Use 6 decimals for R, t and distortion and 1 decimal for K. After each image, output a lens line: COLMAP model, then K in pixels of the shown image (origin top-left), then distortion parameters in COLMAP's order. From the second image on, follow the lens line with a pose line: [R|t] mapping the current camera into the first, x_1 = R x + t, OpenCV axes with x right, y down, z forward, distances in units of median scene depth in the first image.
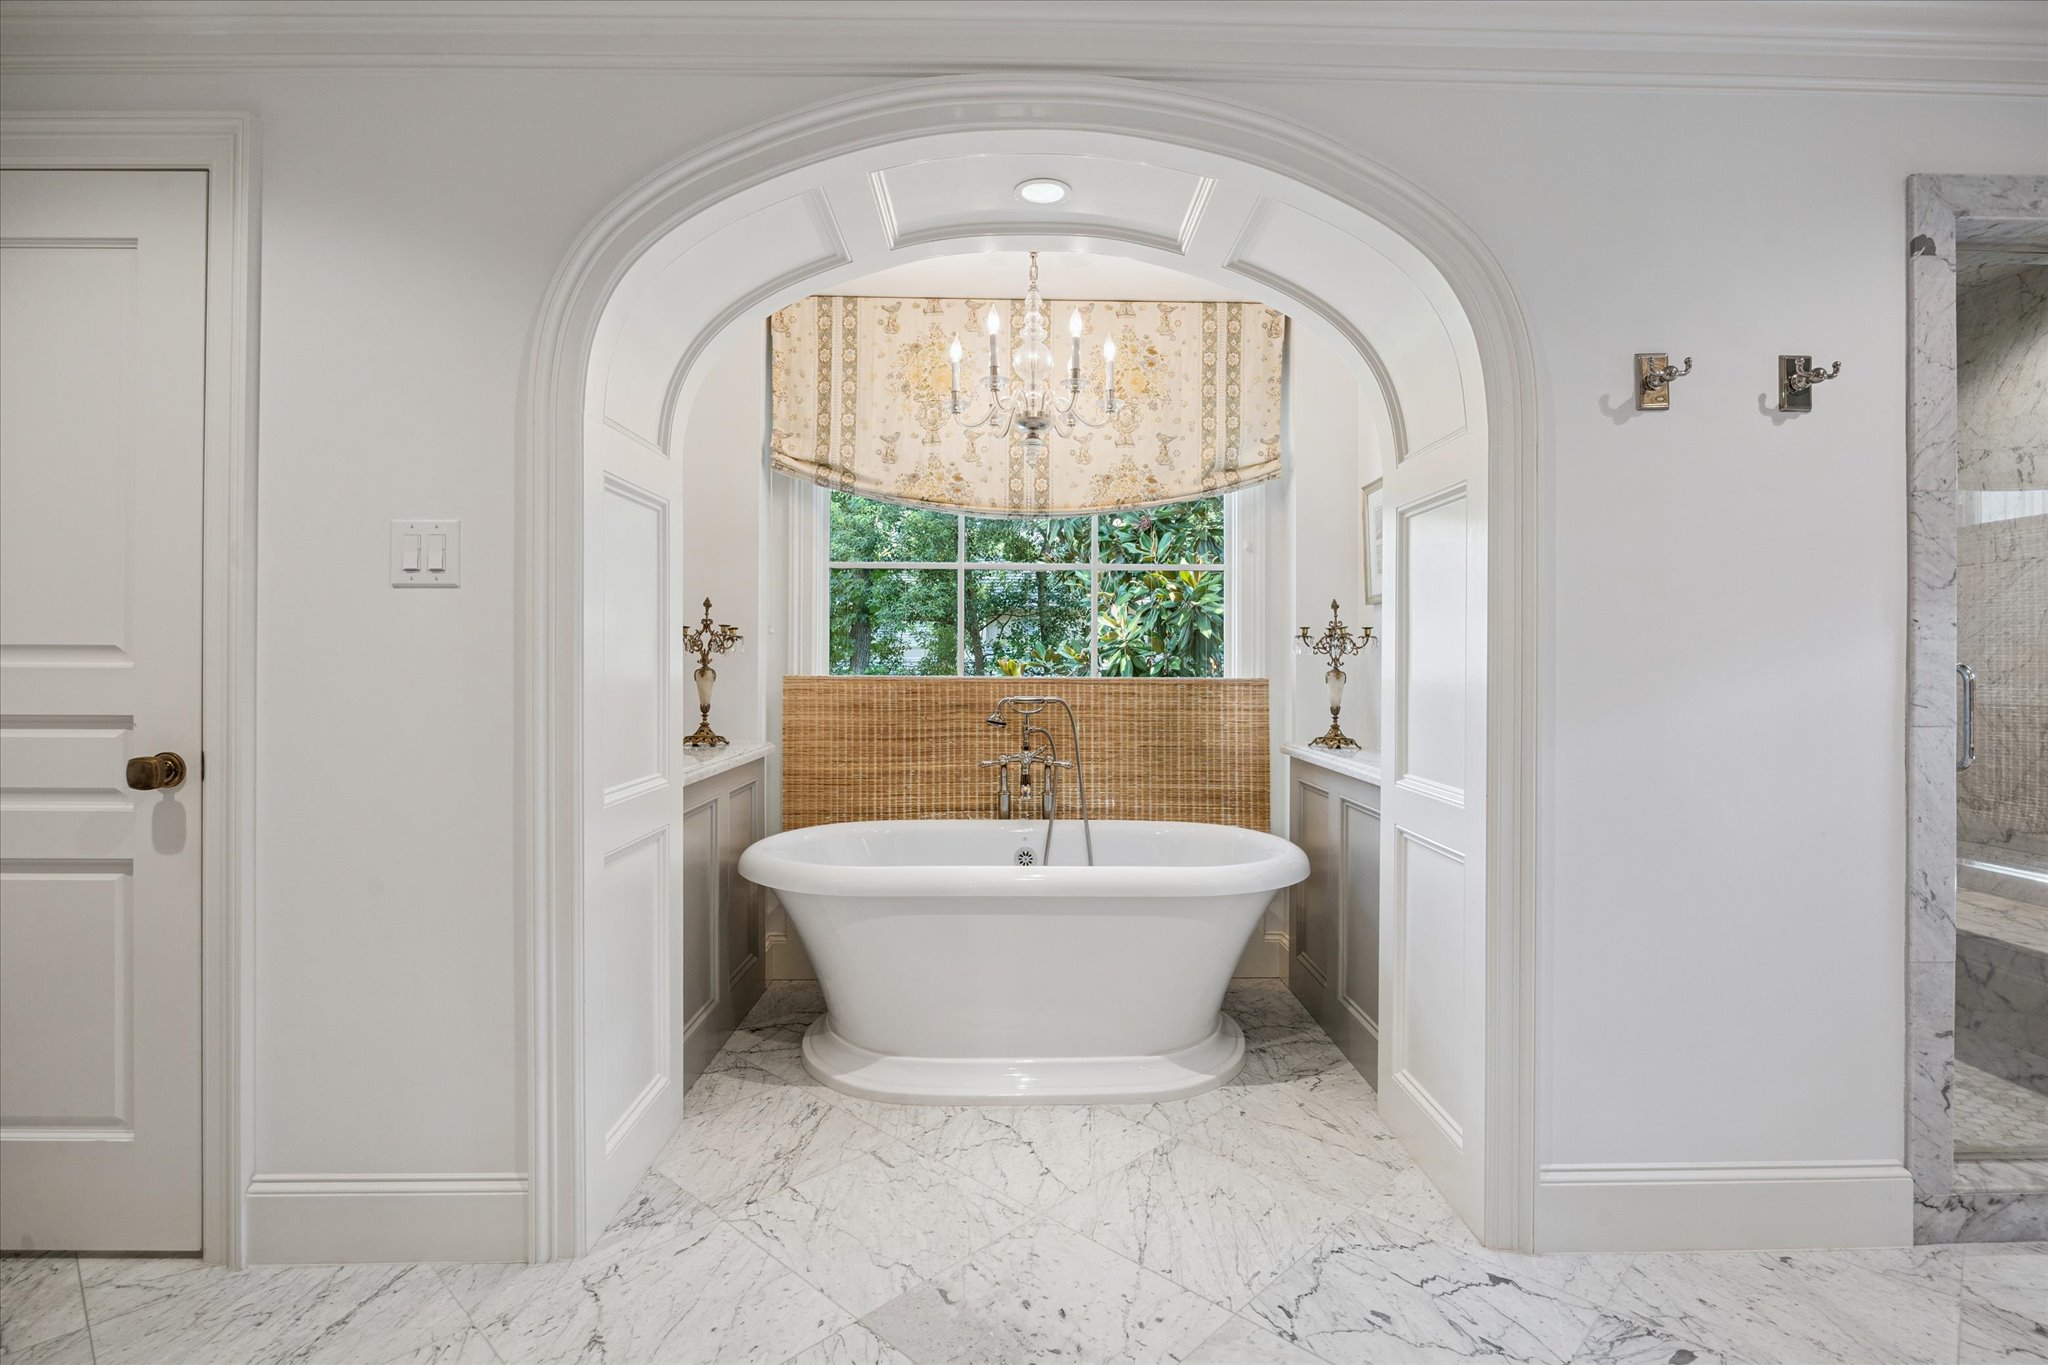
lens RADIAL K [[1008.8, 0, 1052.1], [0, 1008.8, 663.9], [0, 0, 1]] dist [-0.014043, 0.001210]
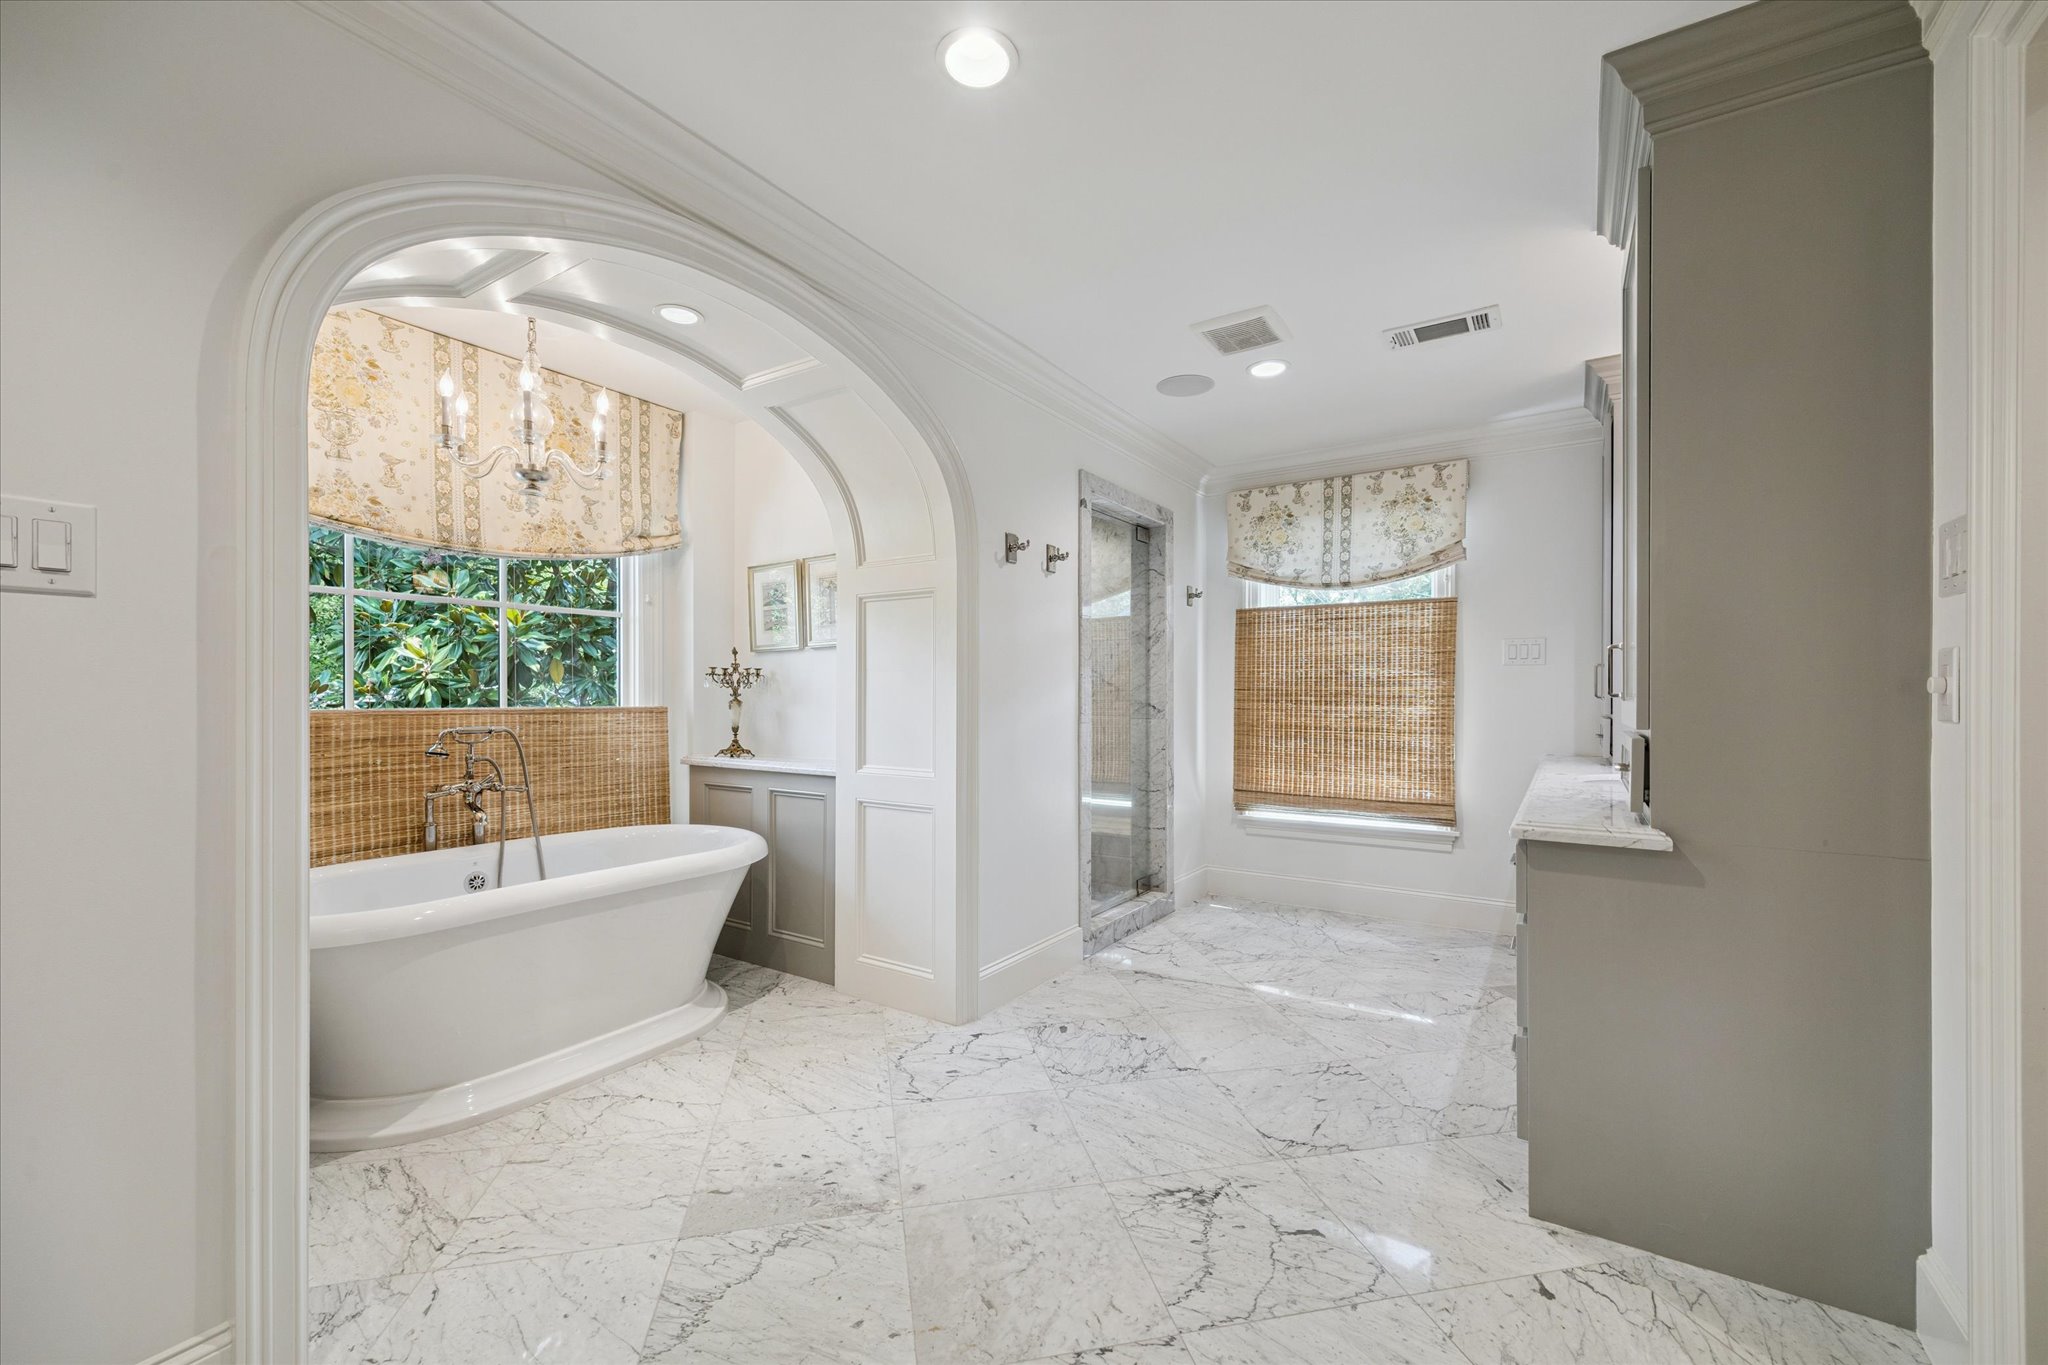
lens RADIAL K [[811.7, 0, 1041.9], [0, 811.7, 695.8], [0, 0, 1]] dist [0.010685, -0.001242]
pose [[0.564526, -0.004077, 0.825405, -0.490464], [0.001636, 0.999991, 0.003821, -0.002701], [-0.825414, -0.000807, 0.564528, 0.051795]]
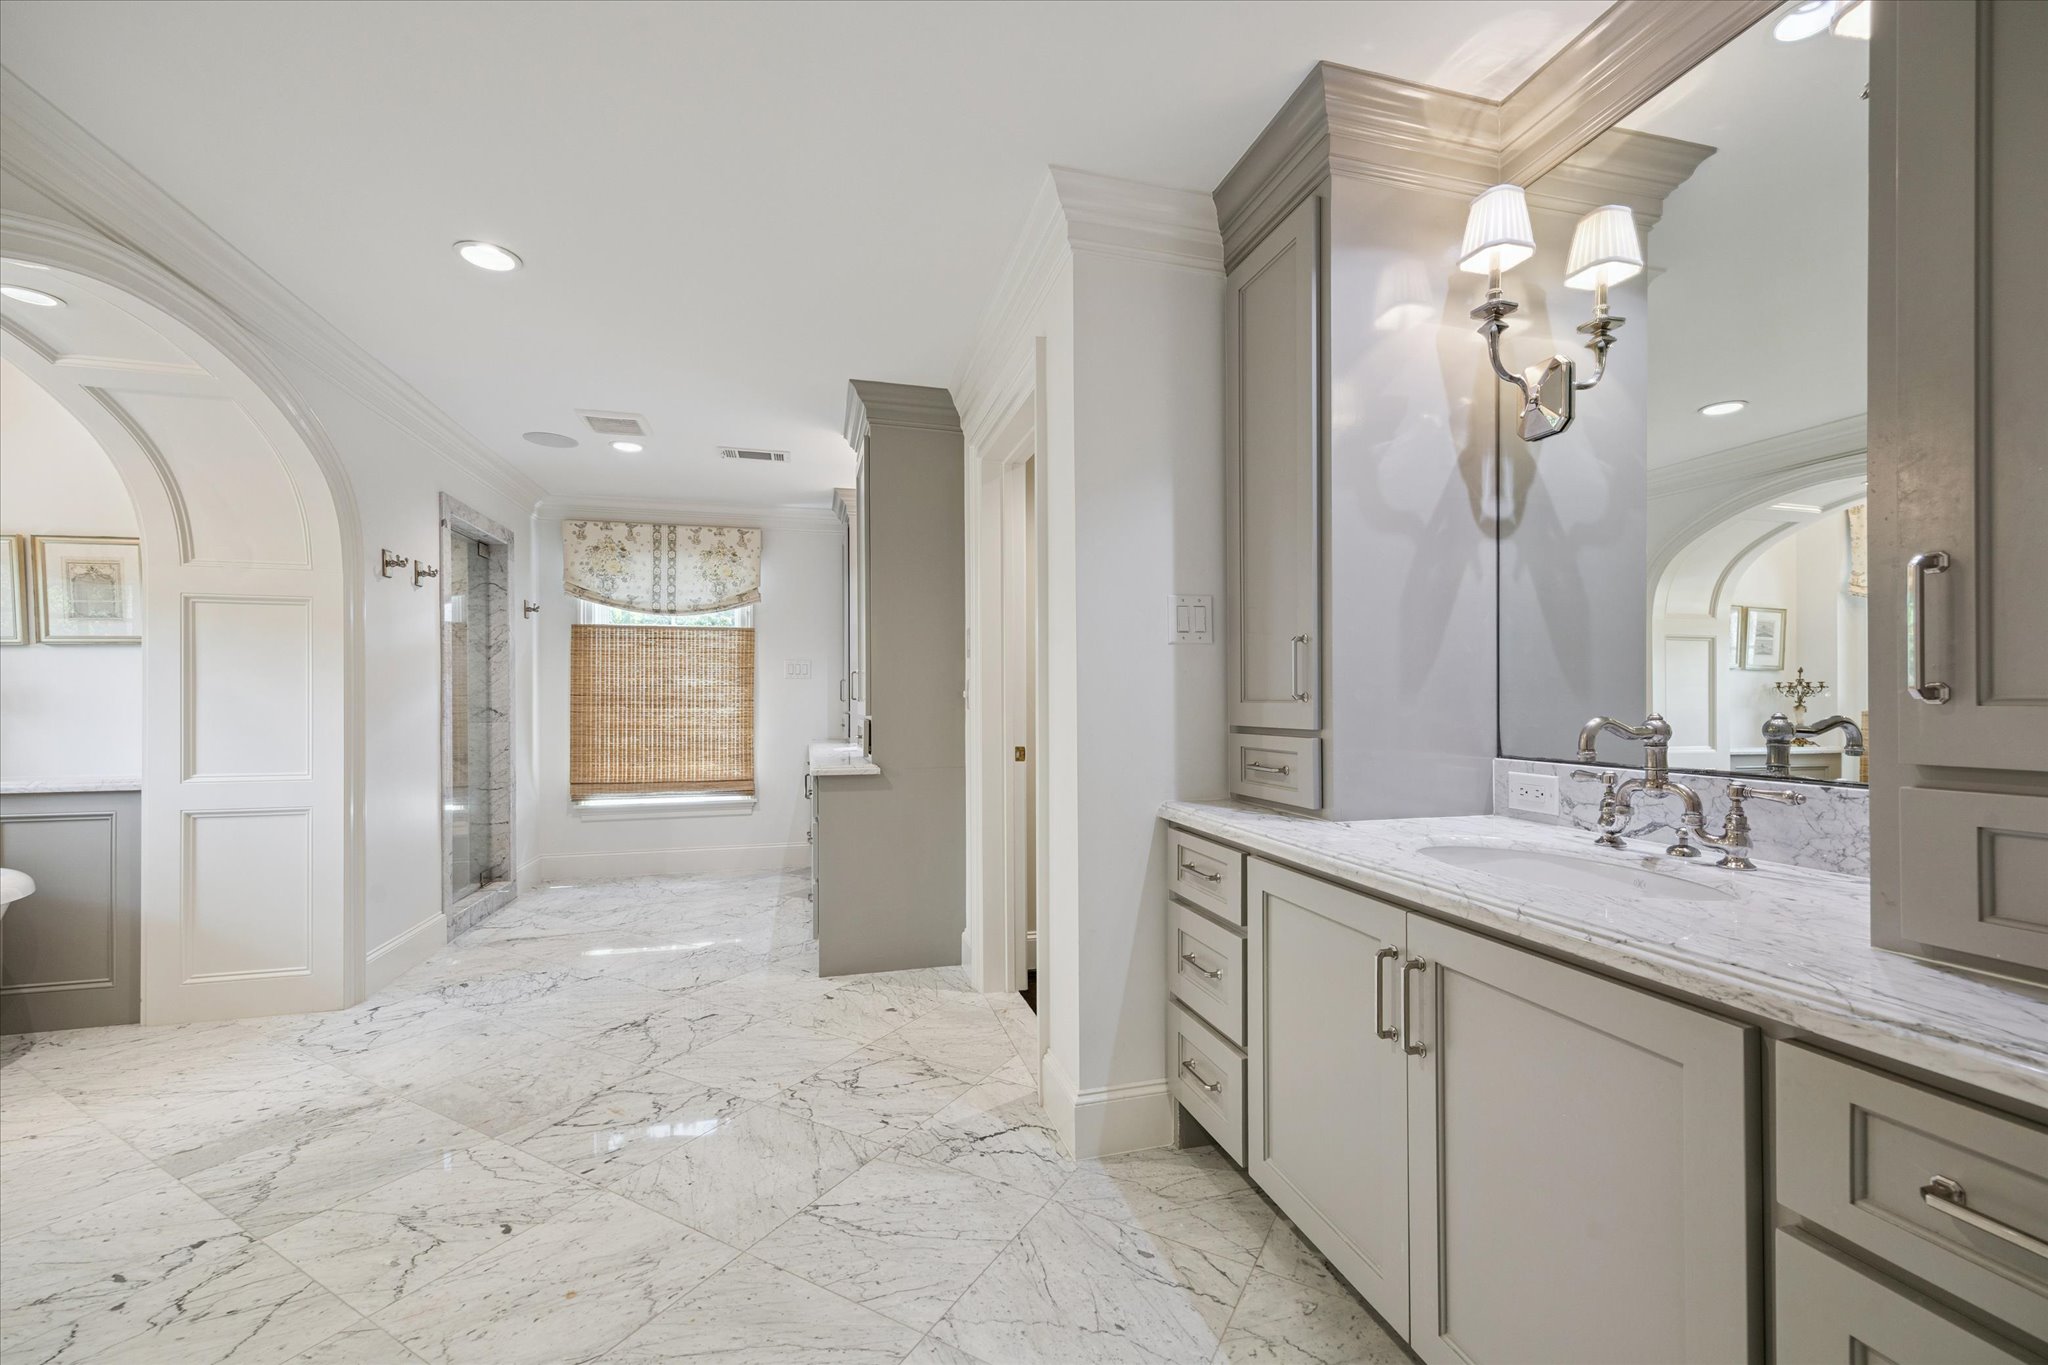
lens RADIAL K [[811.7, 0, 1021.3], [0, 811.7, 701.1], [0, 0, 1]] dist [0.010685, -0.001242]
pose [[-0.229414, -0.004932, 0.973316, -1.004379], [0.002325, 0.999982, 0.005615, -0.002565], [-0.973326, 0.003551, -0.229399, 0.083382]]
